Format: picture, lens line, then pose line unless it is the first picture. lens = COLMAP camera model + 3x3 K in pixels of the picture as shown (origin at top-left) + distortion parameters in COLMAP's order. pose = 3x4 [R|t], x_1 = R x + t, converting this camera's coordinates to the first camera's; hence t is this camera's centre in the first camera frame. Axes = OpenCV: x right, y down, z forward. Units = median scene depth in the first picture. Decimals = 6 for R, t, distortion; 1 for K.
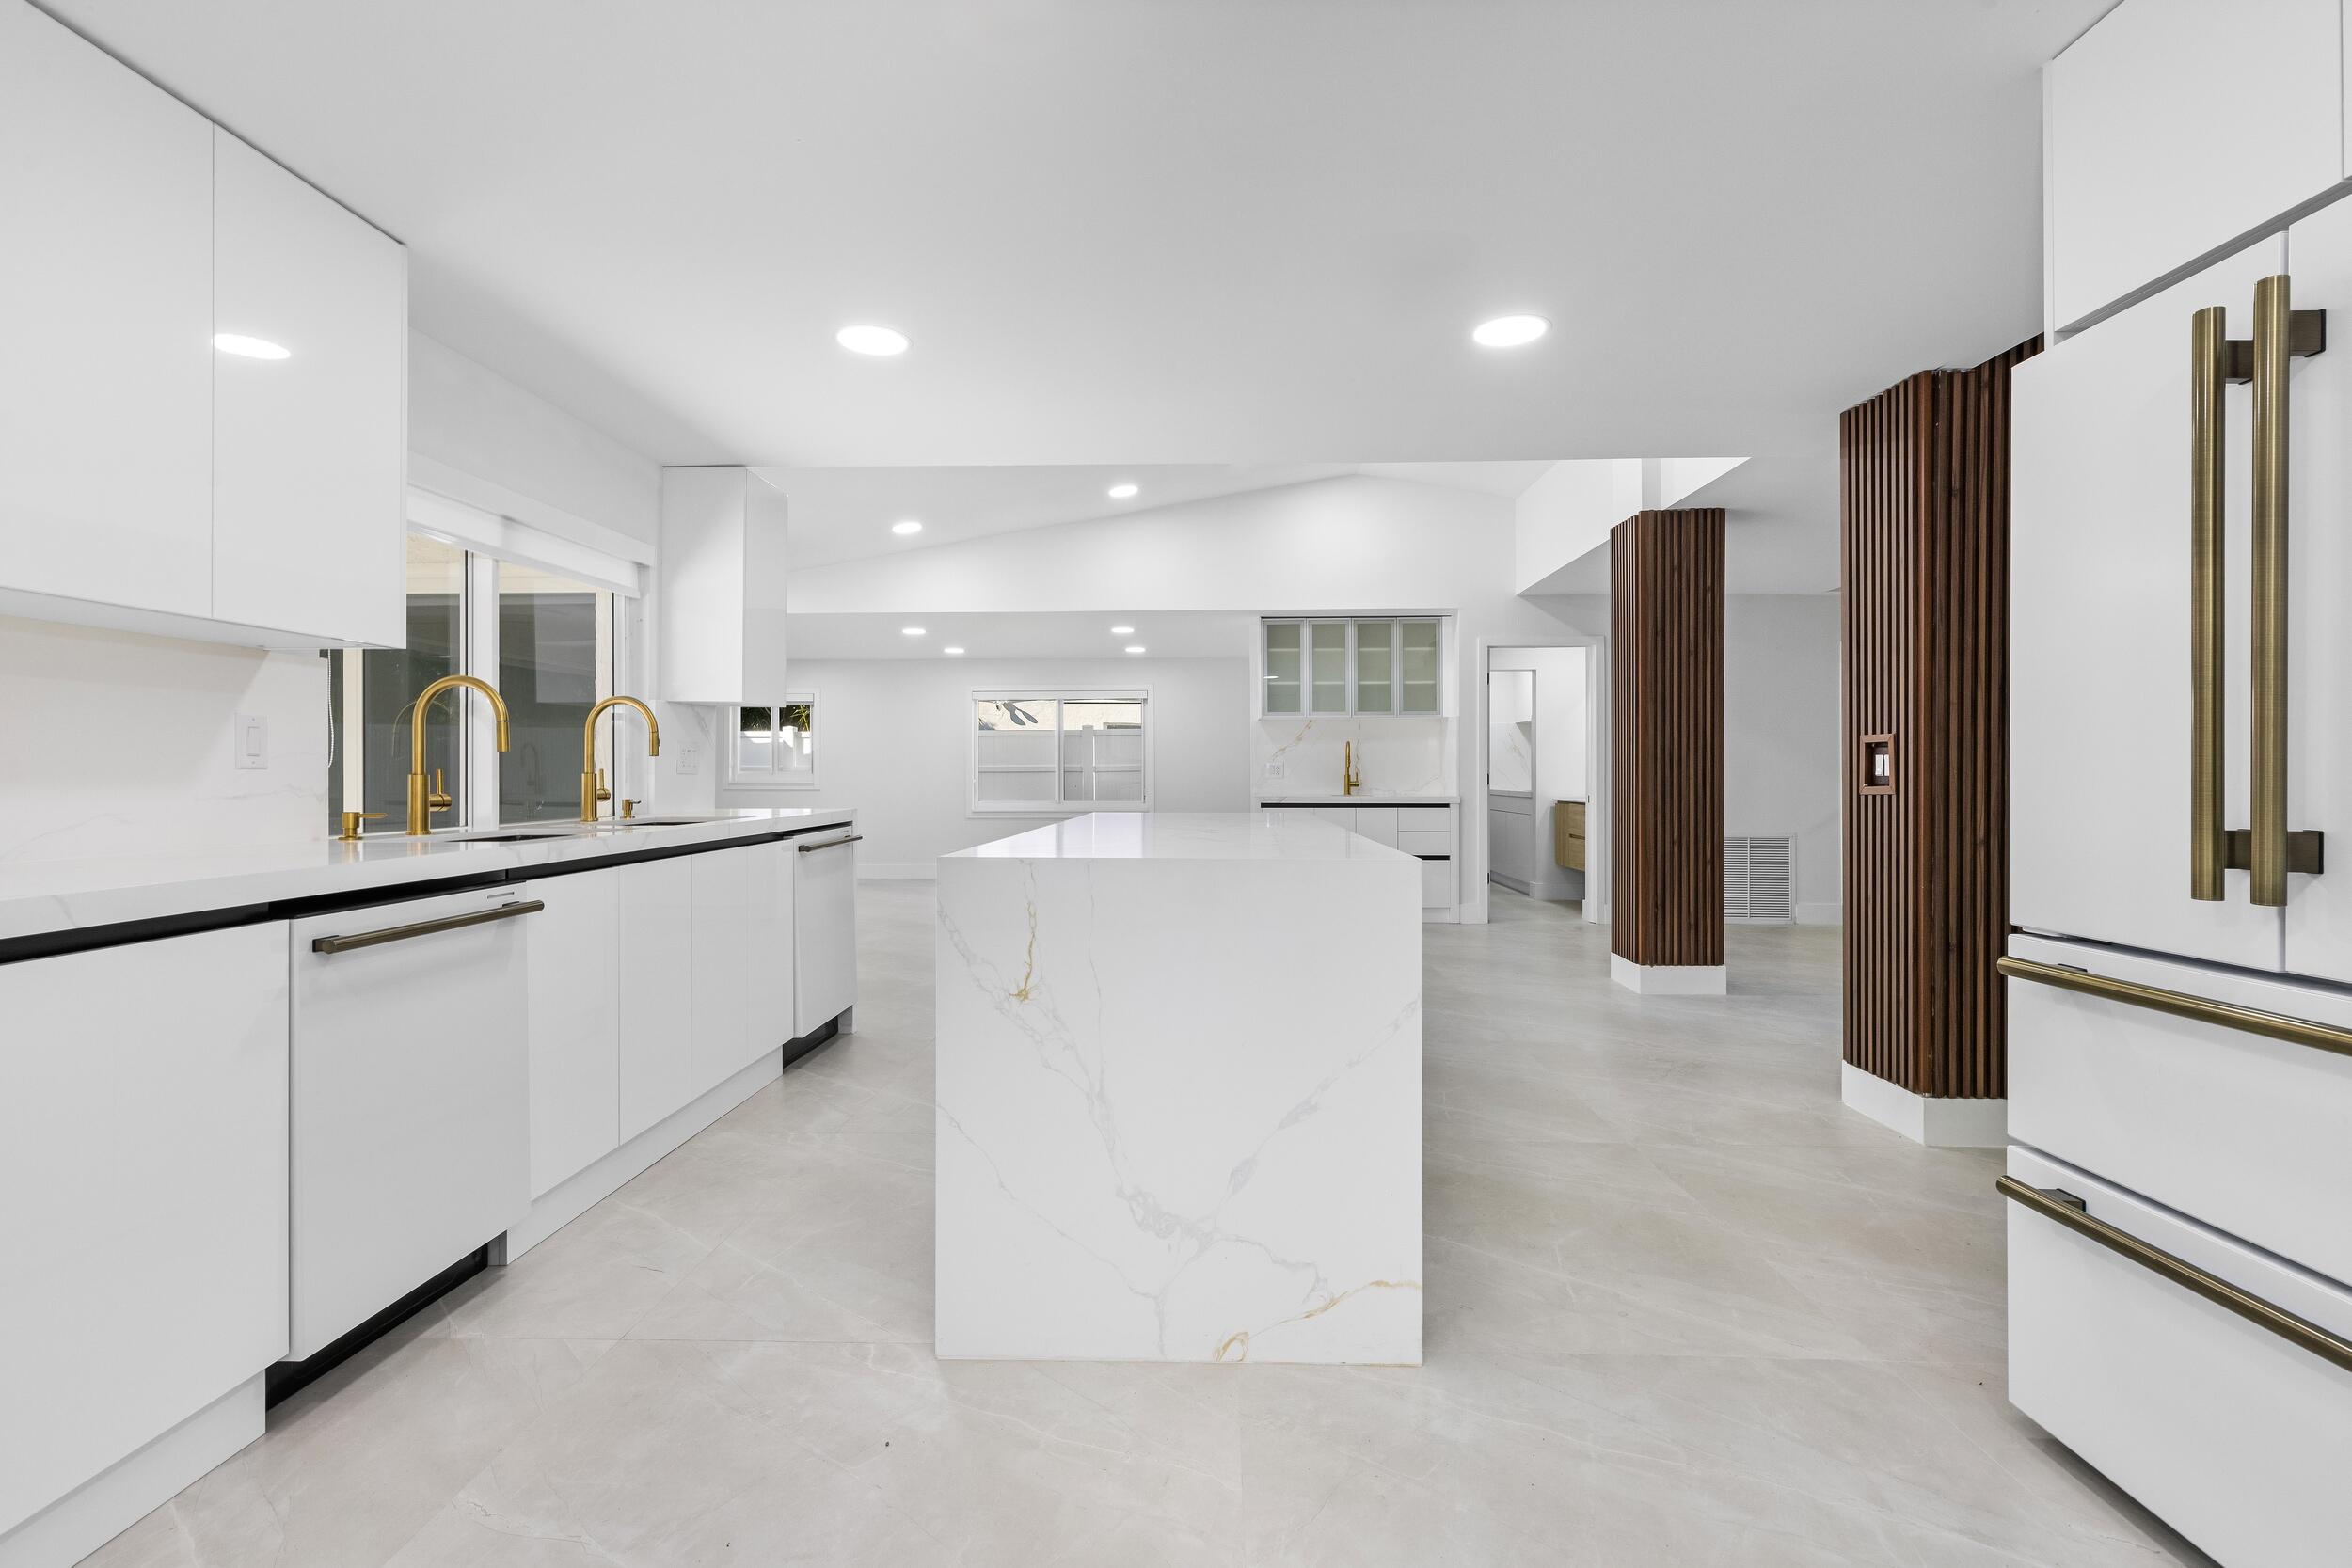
lens RADIAL K [[1083.4, 0, 1167.4], [0, 1083.4, 781.0], [0, 0, 1]] dist [0.005685, 0.001875]
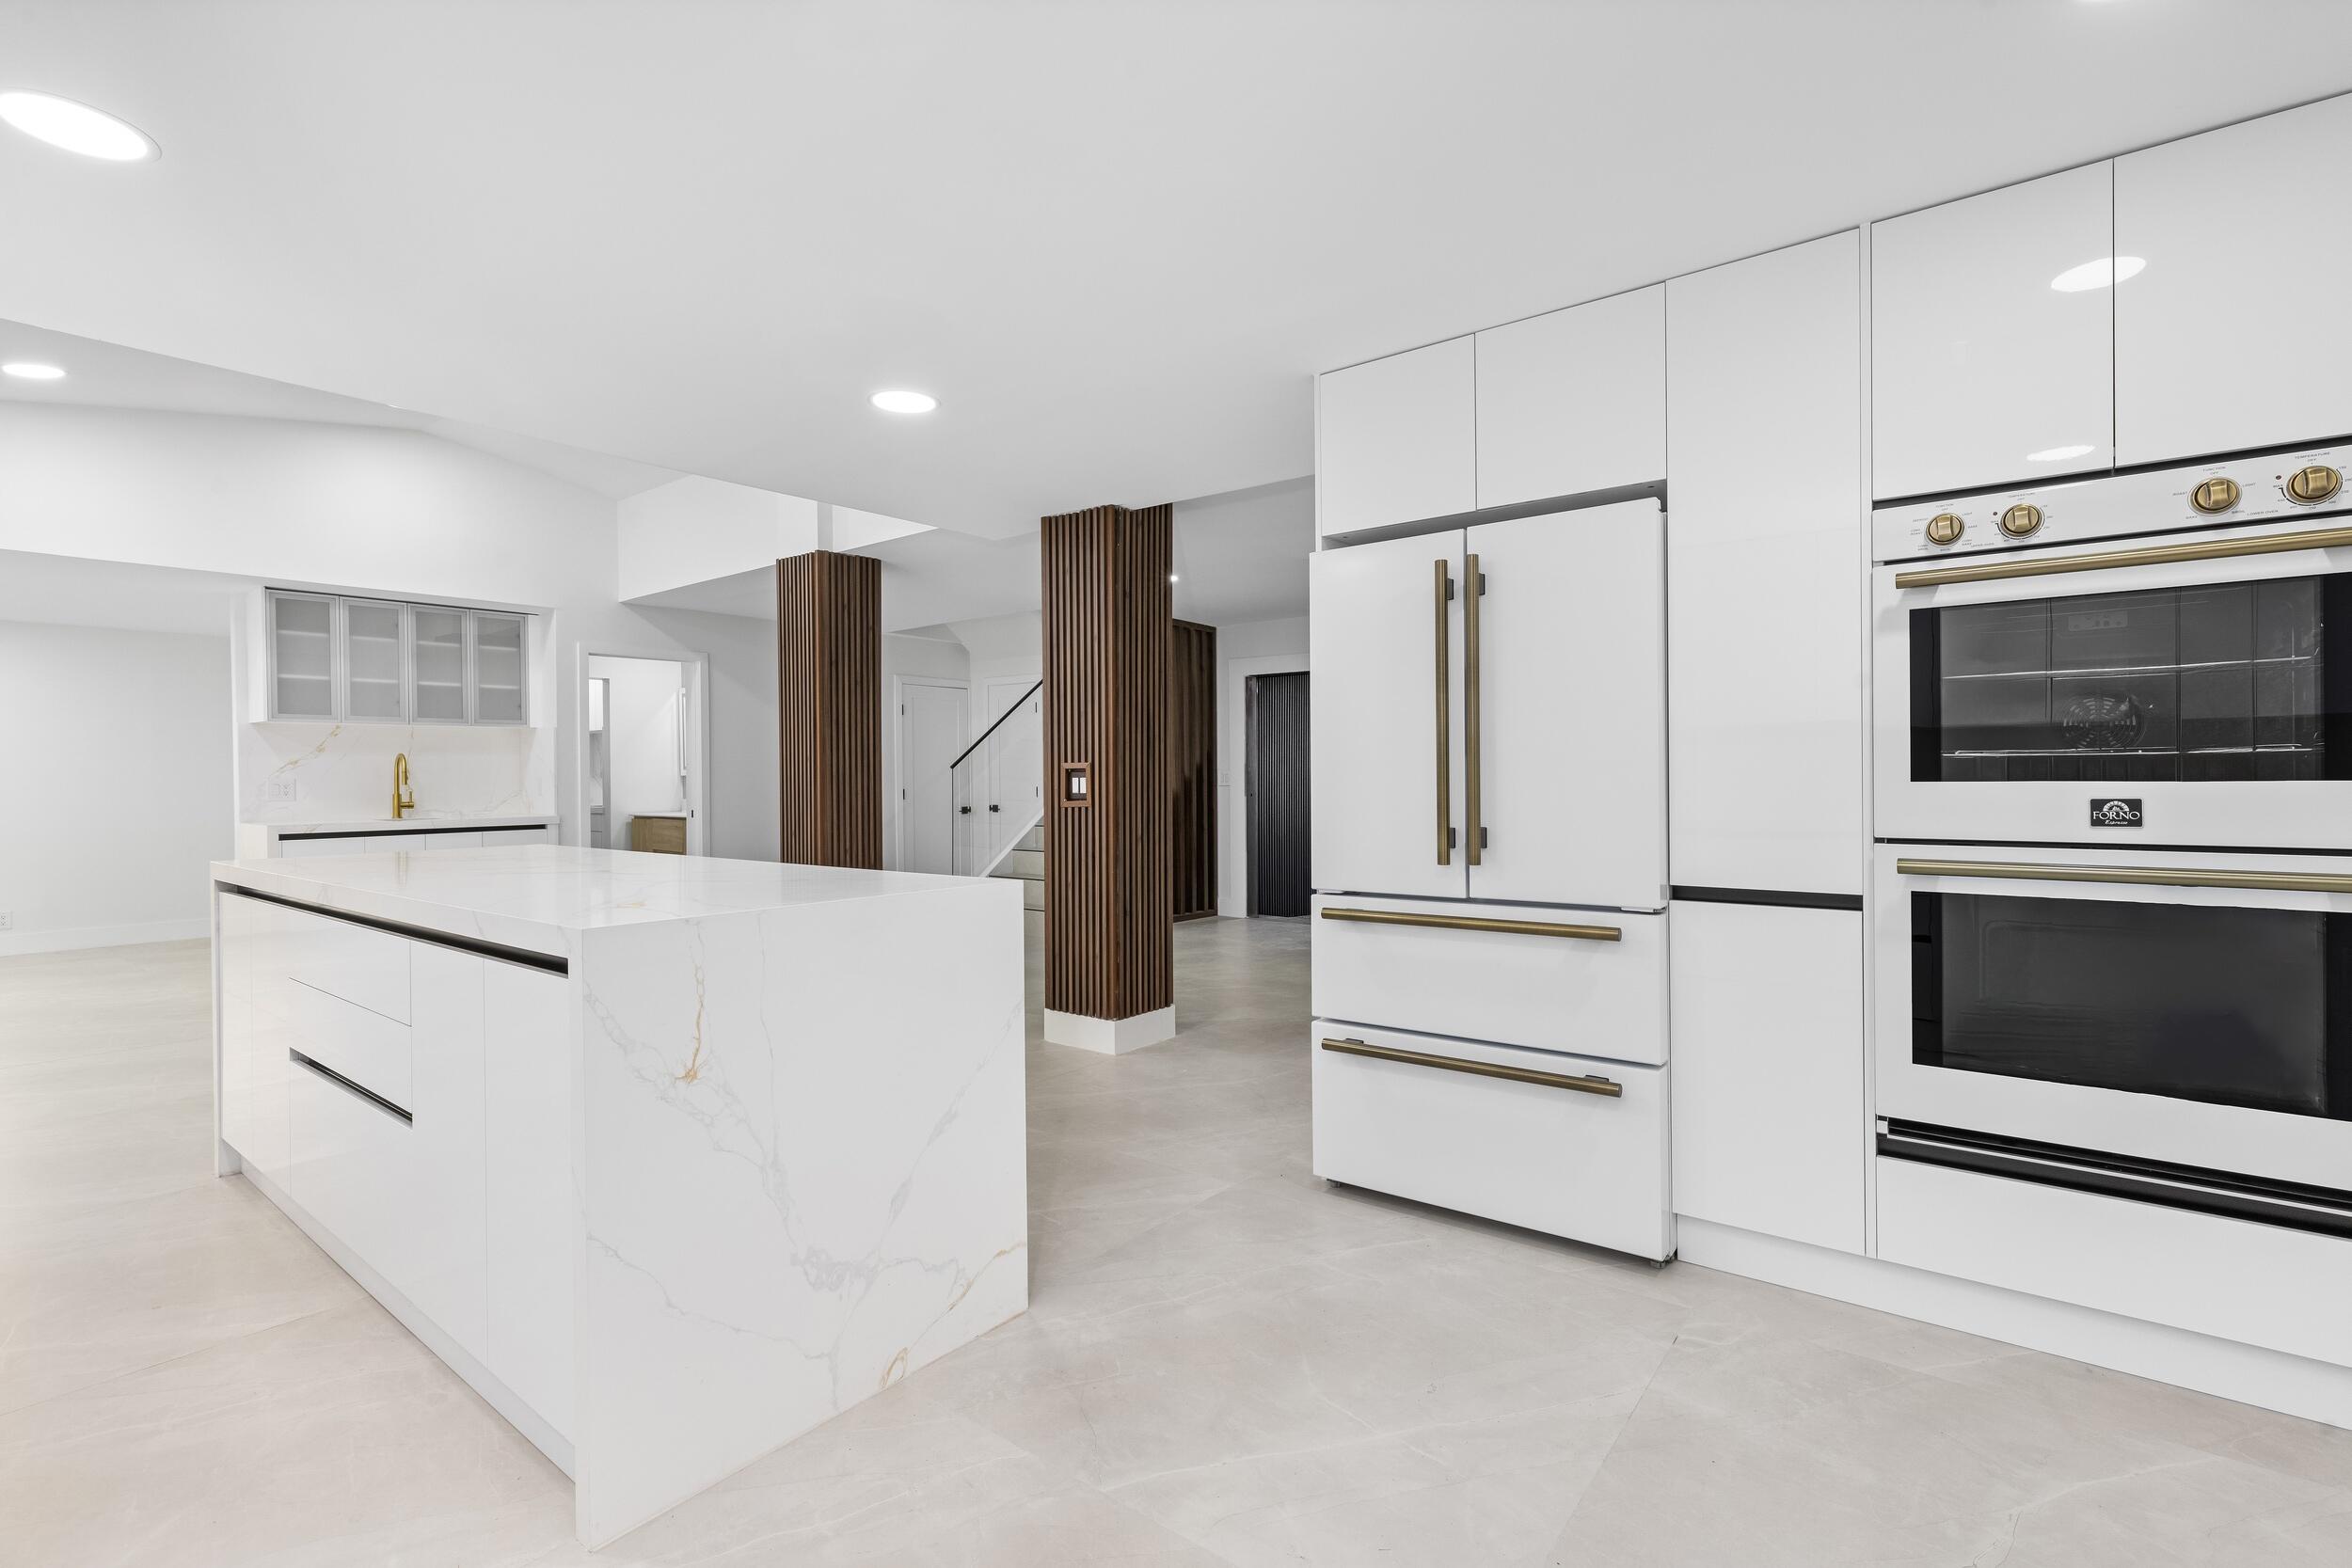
lens RADIAL K [[1083.4, 0, 1175.9], [0, 1083.4, 792.7], [0, 0, 1]] dist [0.005685, 0.001875]
pose [[0.587220, -0.019558, 0.809191, -0.374422], [0.015327, 0.999797, 0.013043, -0.021518], [-0.809282, 0.004743, 0.587400, 0.107586]]
